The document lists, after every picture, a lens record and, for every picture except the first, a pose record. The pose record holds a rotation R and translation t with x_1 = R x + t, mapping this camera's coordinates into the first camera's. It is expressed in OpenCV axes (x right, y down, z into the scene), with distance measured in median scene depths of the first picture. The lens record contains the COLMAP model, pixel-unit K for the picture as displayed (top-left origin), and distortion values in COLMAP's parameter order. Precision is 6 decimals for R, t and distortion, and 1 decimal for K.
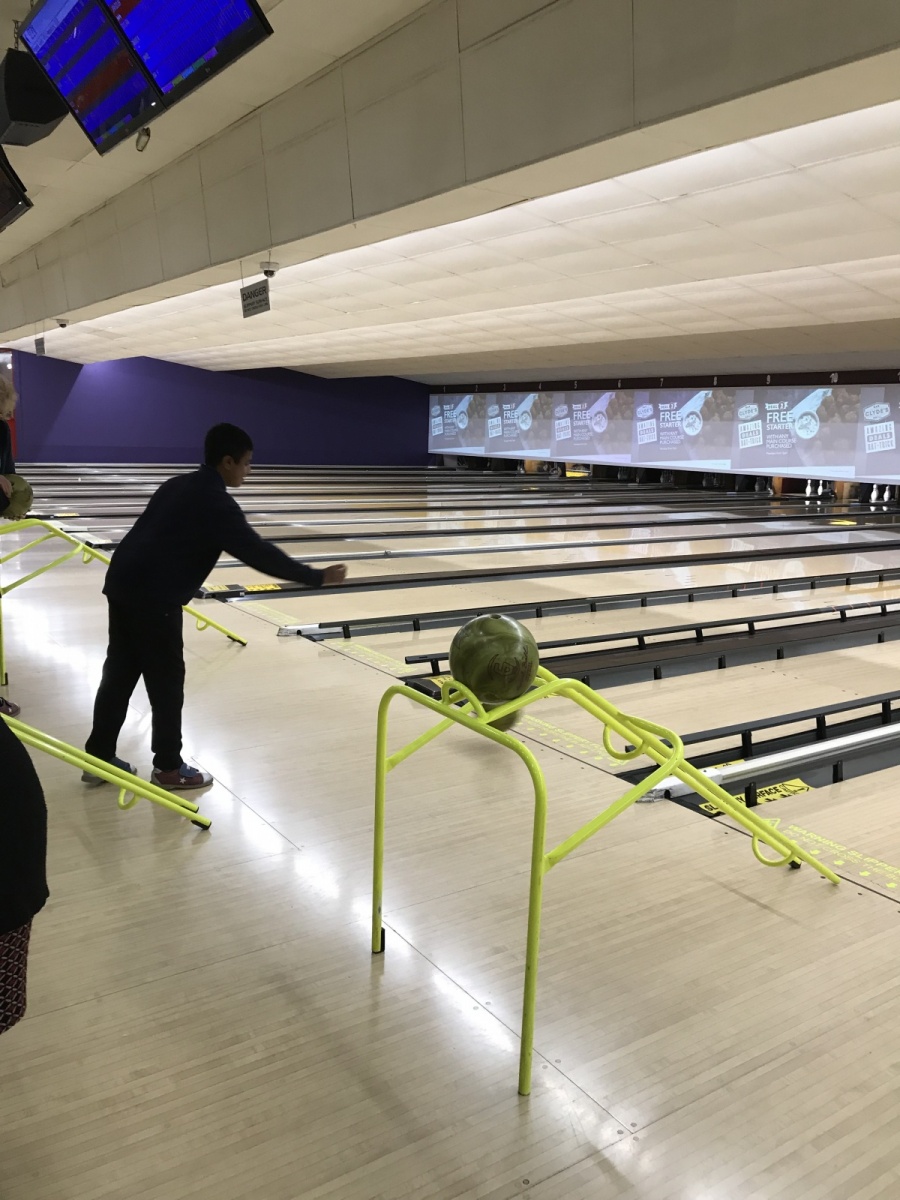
lens RADIAL K [[986.2, 0, 453.3], [0, 986.2, 594.0], [0, 0, 1]] dist [0.046320, -0.051719]
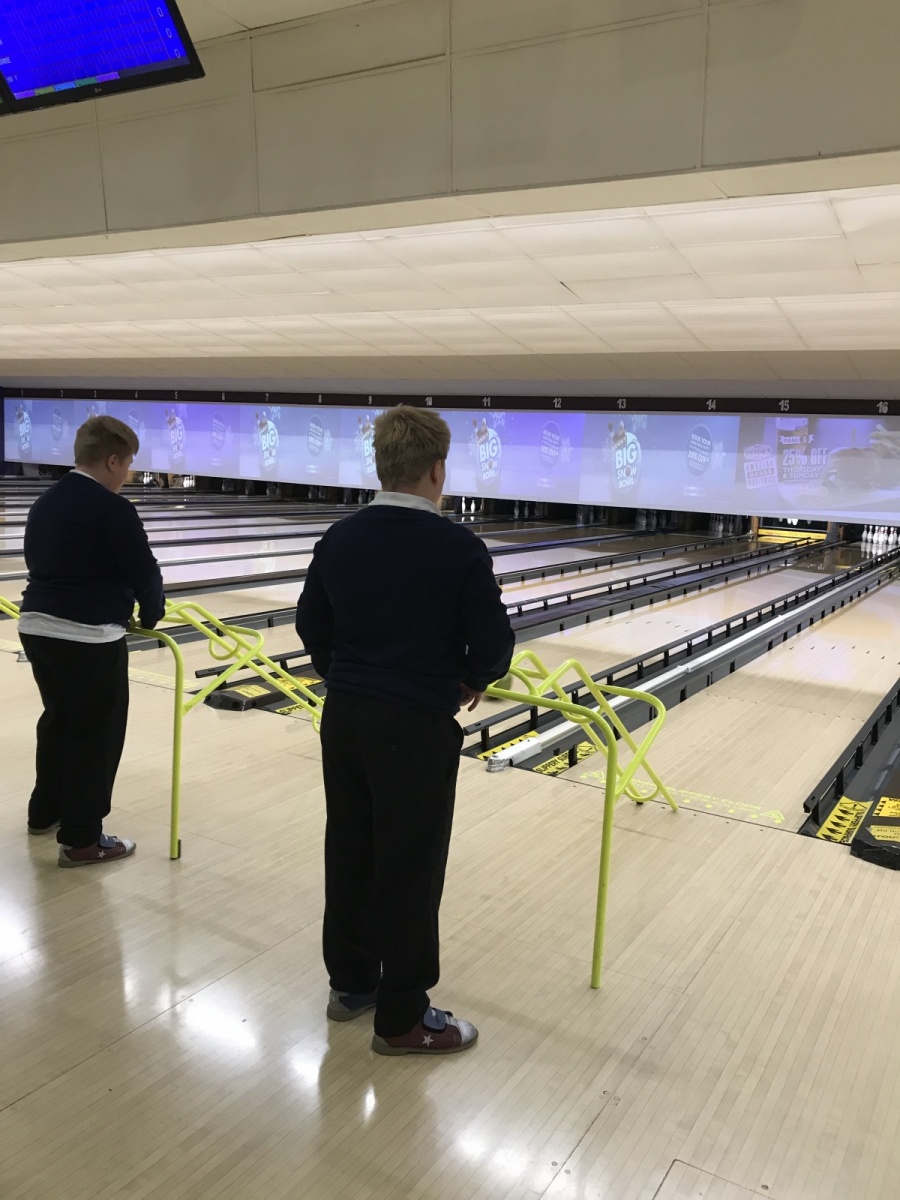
lens RADIAL K [[986.2, 0, 455.1], [0, 986.2, 589.9], [0, 0, 1]] dist [0.046320, -0.051719]
pose [[0.908820, -0.043065, 0.414960, -0.151087], [0.049755, 0.998747, -0.005321, -0.000384], [-0.414211, 0.025482, 0.909824, -0.021490]]
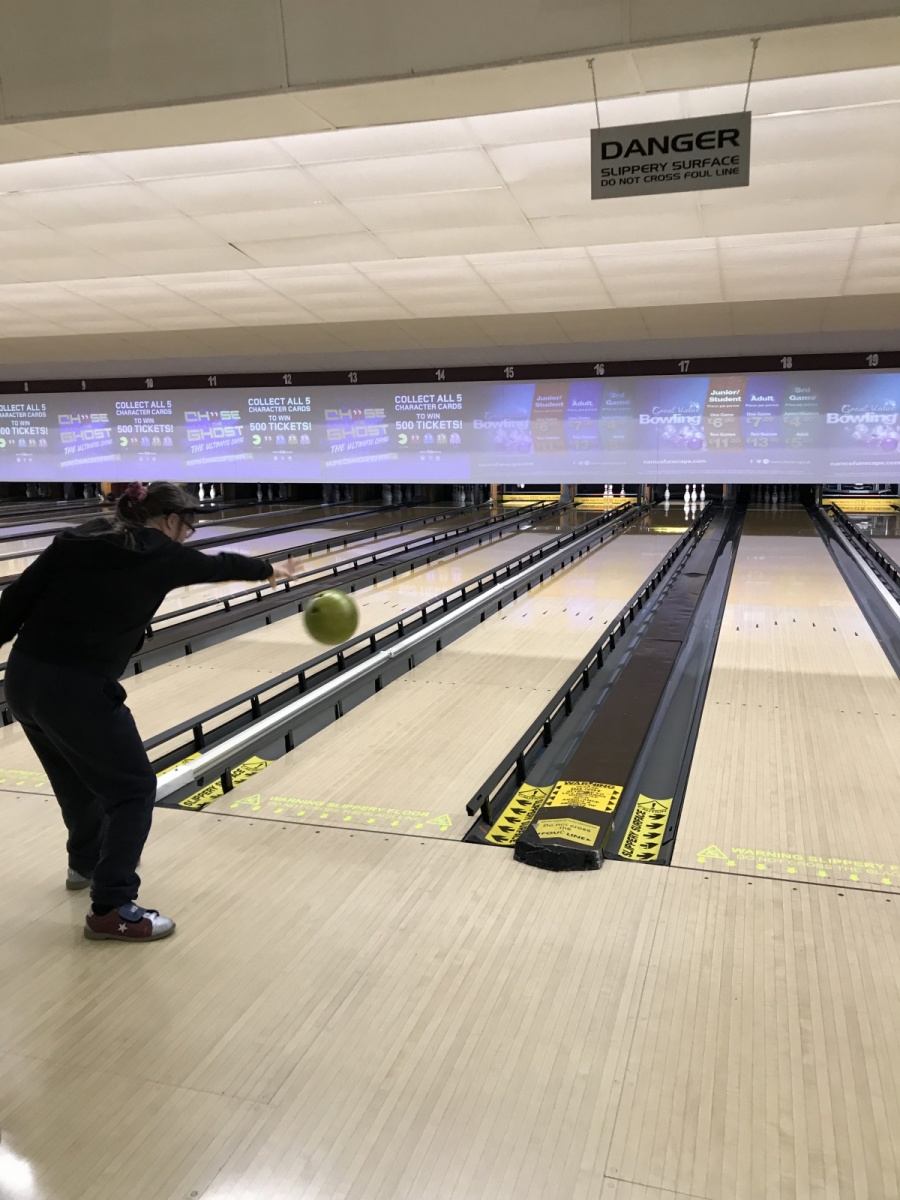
lens RADIAL K [[986.2, 0, 455.0], [0, 986.2, 591.0], [0, 0, 1]] dist [0.046320, -0.051719]
pose [[0.783748, -0.134910, 0.606249, -0.057065], [0.139835, 0.989391, 0.039395, -0.001587], [-0.605132, 0.053900, 0.794299, 0.004461]]
